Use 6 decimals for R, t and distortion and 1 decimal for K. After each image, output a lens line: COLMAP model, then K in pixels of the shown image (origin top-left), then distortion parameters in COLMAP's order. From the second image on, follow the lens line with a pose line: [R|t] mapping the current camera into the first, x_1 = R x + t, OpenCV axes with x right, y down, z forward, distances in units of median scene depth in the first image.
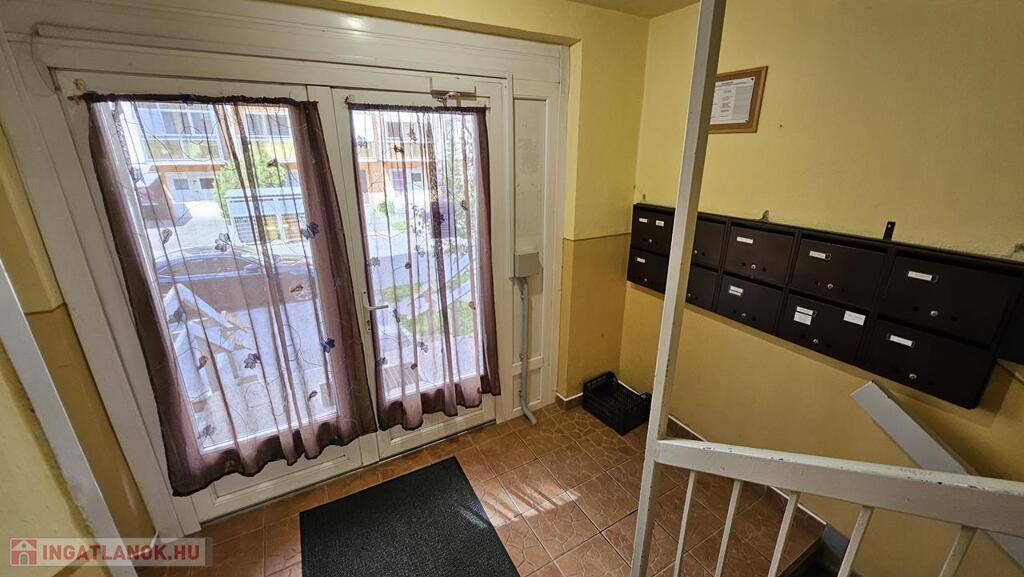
lens RADIAL K [[403.6, 0, 515.3], [0, 403.6, 285.9], [0, 0, 1]] dist [-0.010598, 0.002128]
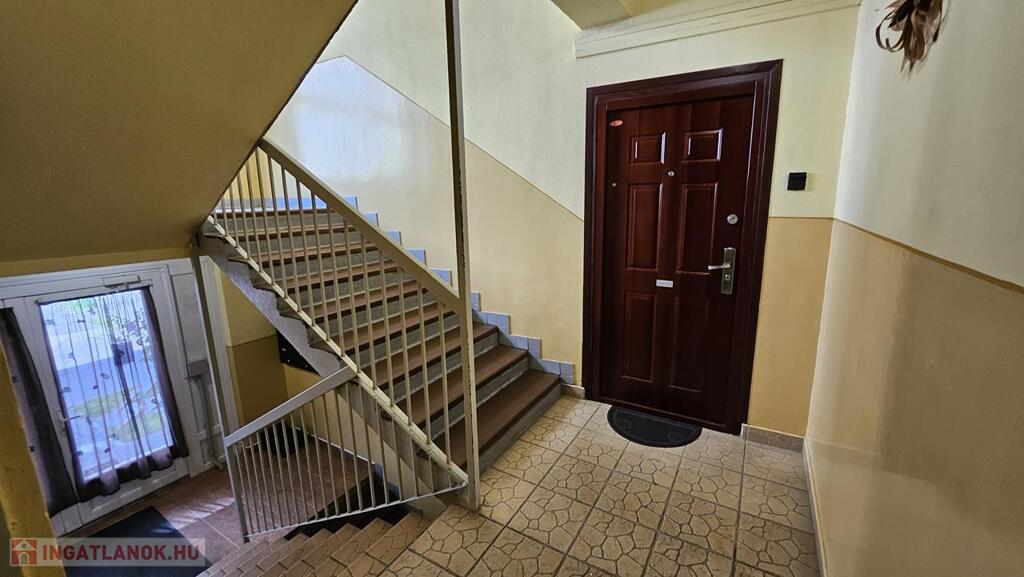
lens RADIAL K [[403.6, 0, 515.7], [0, 403.6, 286.6], [0, 0, 1]] dist [-0.010598, 0.002128]
pose [[0.857273, -0.107902, 0.503429, 0.365762], [0.169890, 0.982311, -0.078758, -0.030385], [-0.486026, 0.153045, 0.860440, -1.110703]]
